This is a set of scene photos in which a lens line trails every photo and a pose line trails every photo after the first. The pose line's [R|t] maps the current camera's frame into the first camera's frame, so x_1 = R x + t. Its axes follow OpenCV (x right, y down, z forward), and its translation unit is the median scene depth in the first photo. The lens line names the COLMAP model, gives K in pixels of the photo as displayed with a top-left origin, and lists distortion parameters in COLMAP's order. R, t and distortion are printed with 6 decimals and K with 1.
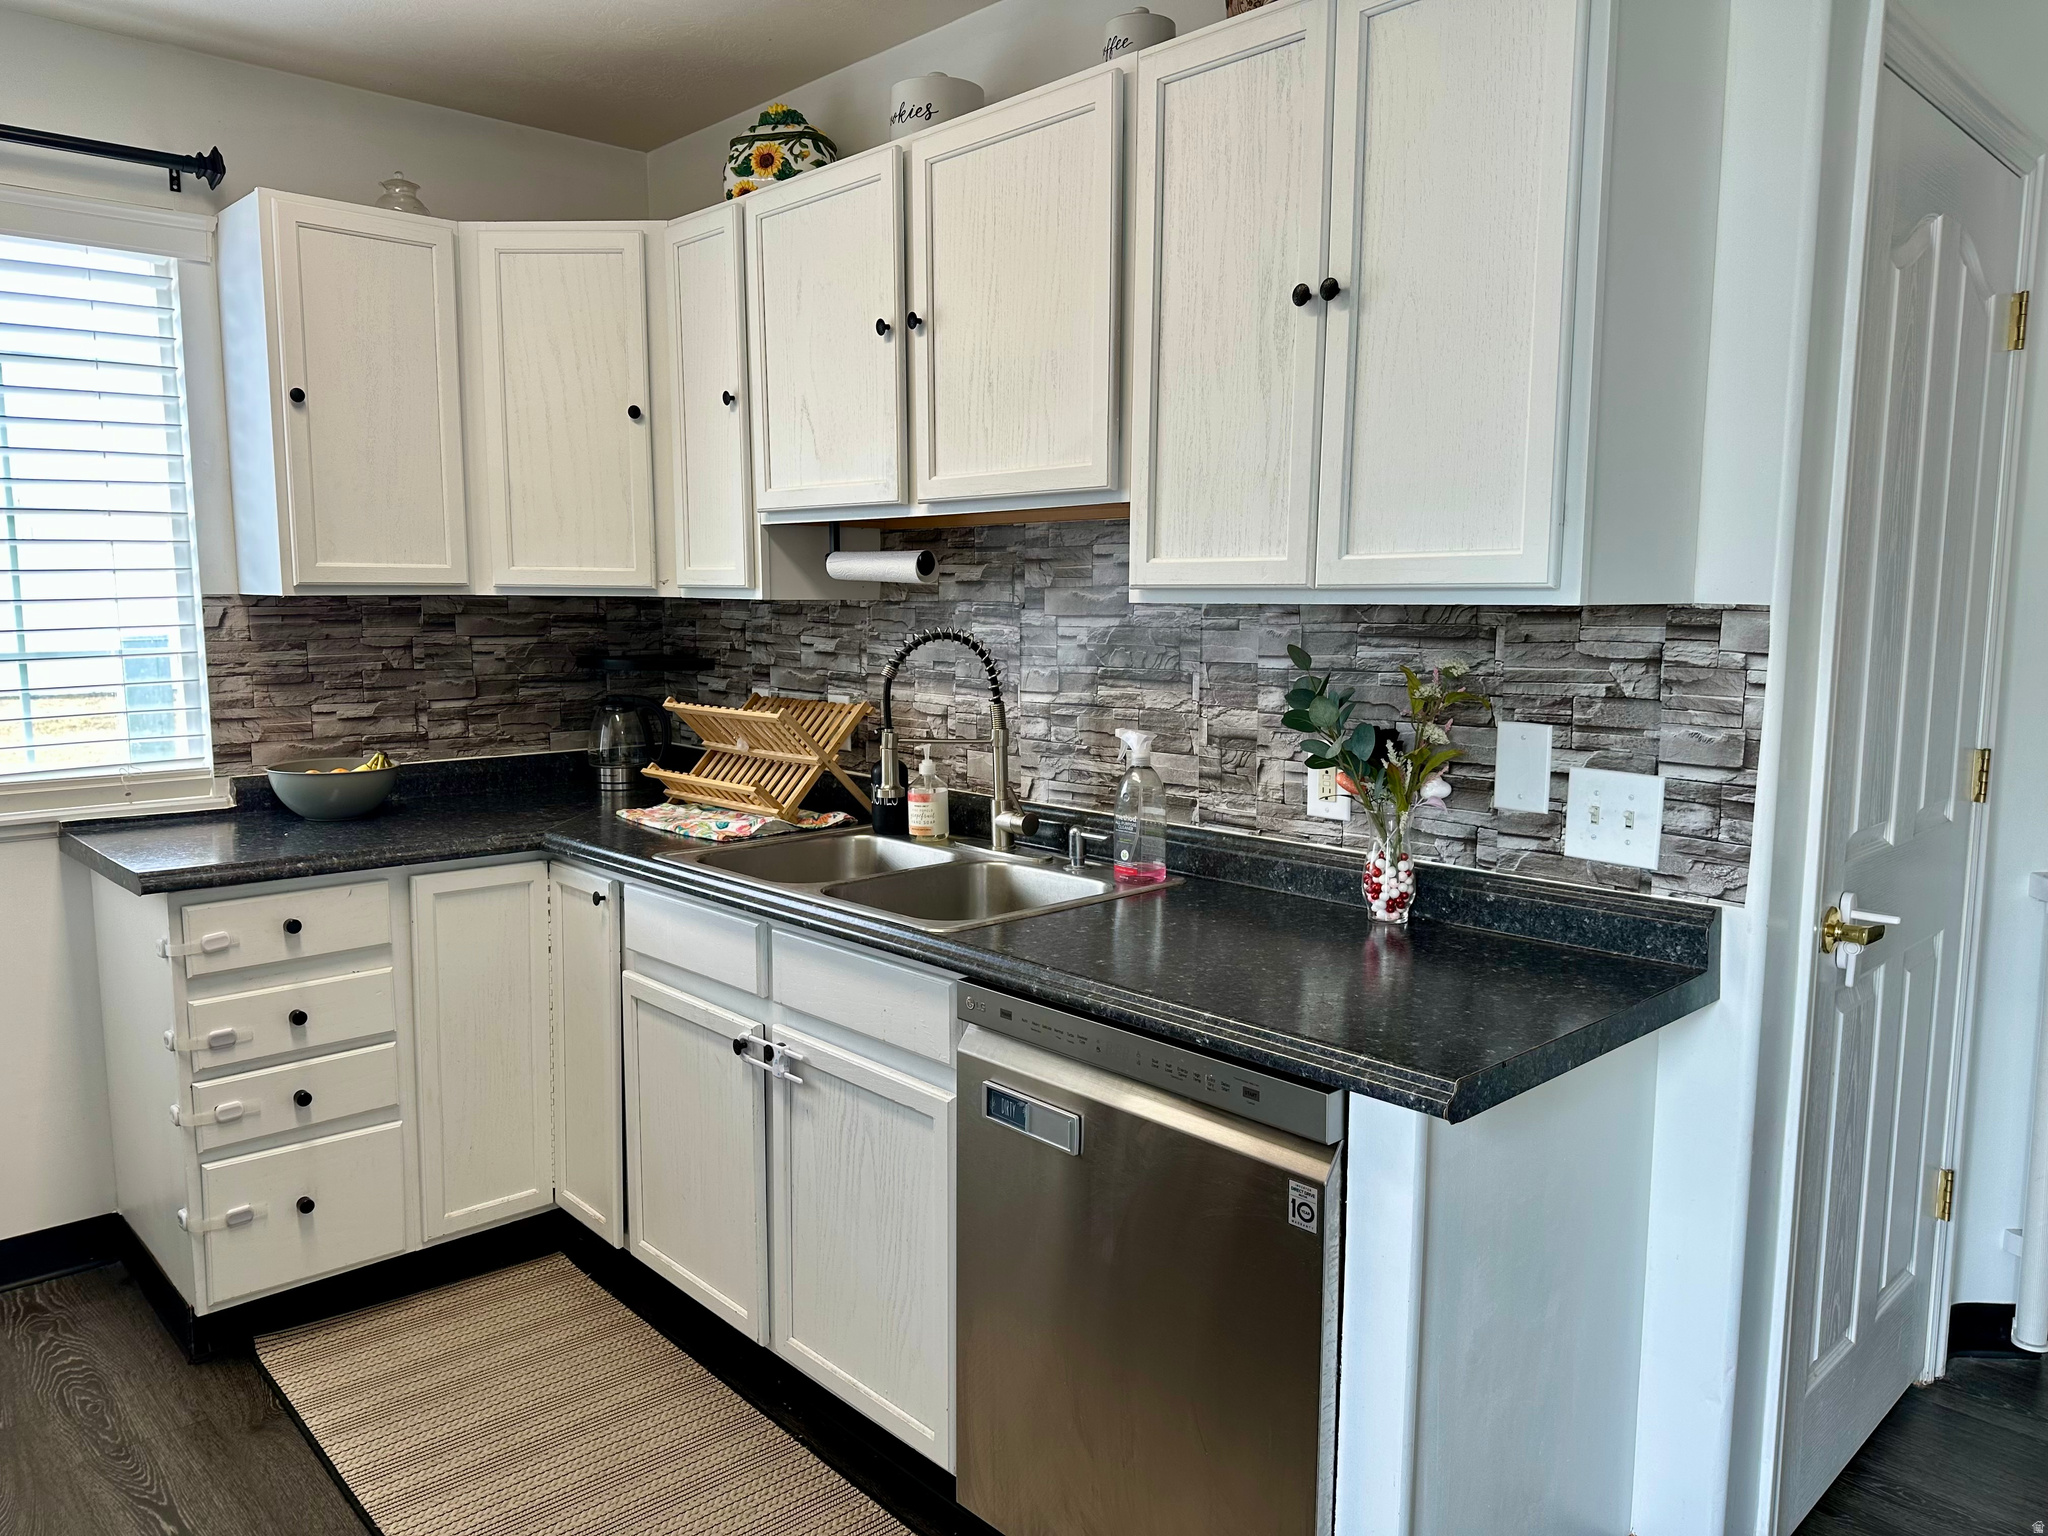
lens RADIAL K [[1436.5, 0, 1024.0], [0, 1436.5, 768.0], [0, 0, 1]] dist [0.094128, -0.111143]
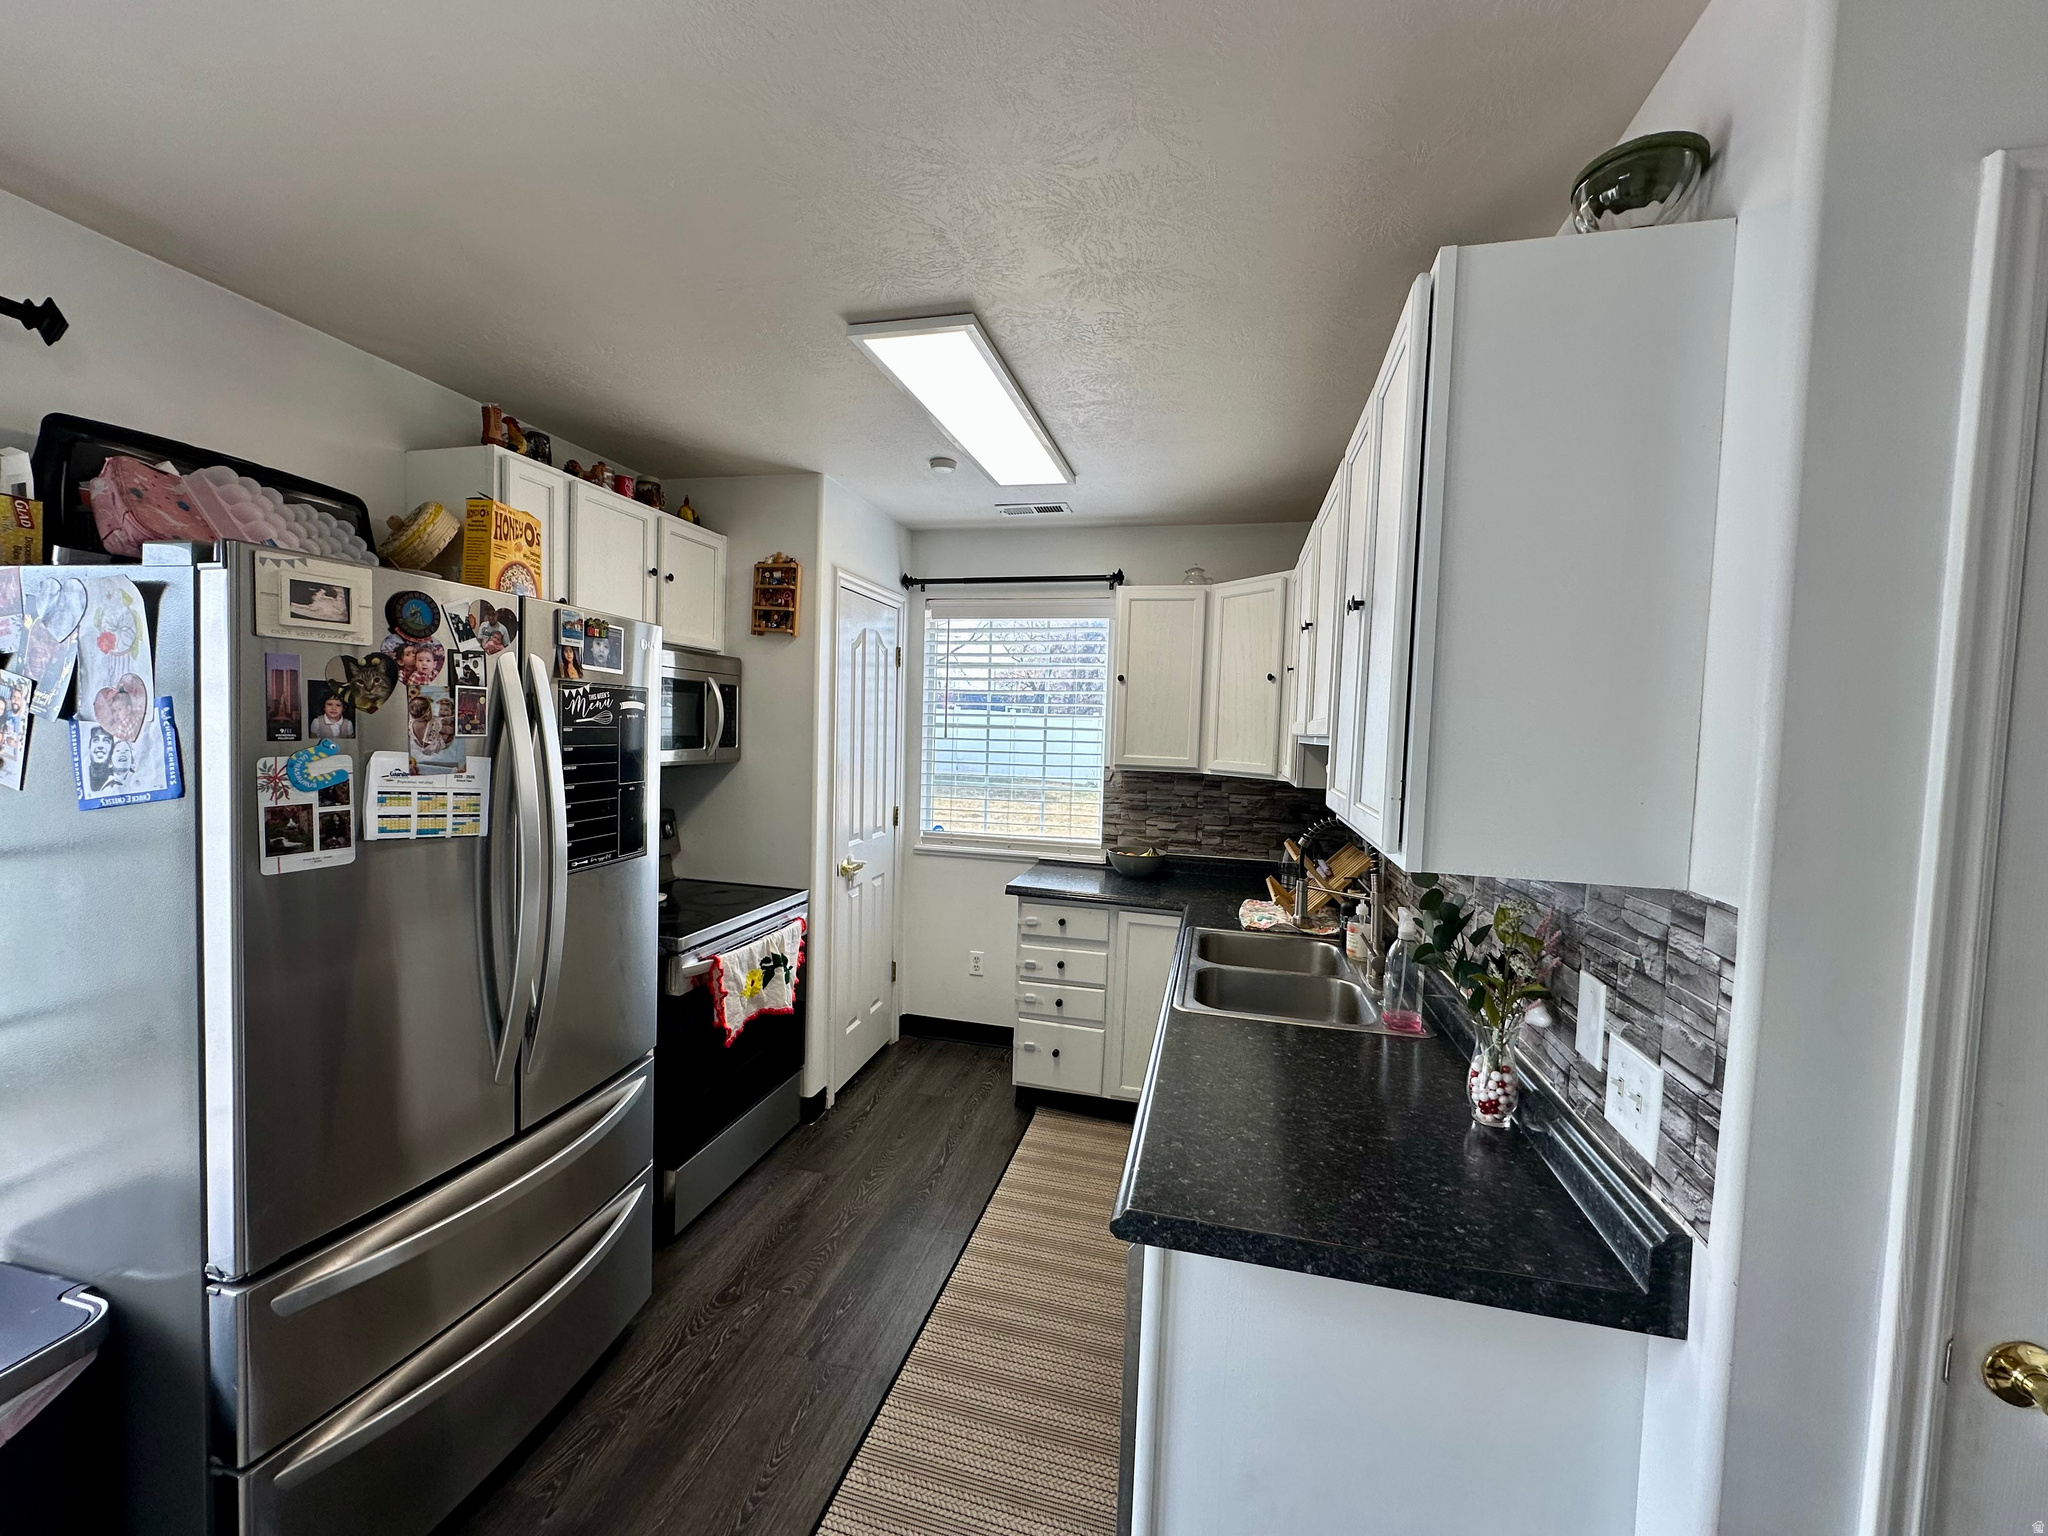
lens RADIAL K [[815.1, 0, 1024.0], [0, 815.1, 768.0], [0, 0, 1]] dist [0.001561, 0.000180]
pose [[0.552887, 0.059197, -0.831151, 0.457065], [-0.136708, 0.990401, -0.020400, -0.085397], [0.821965, 0.124904, 0.555673, 0.249230]]
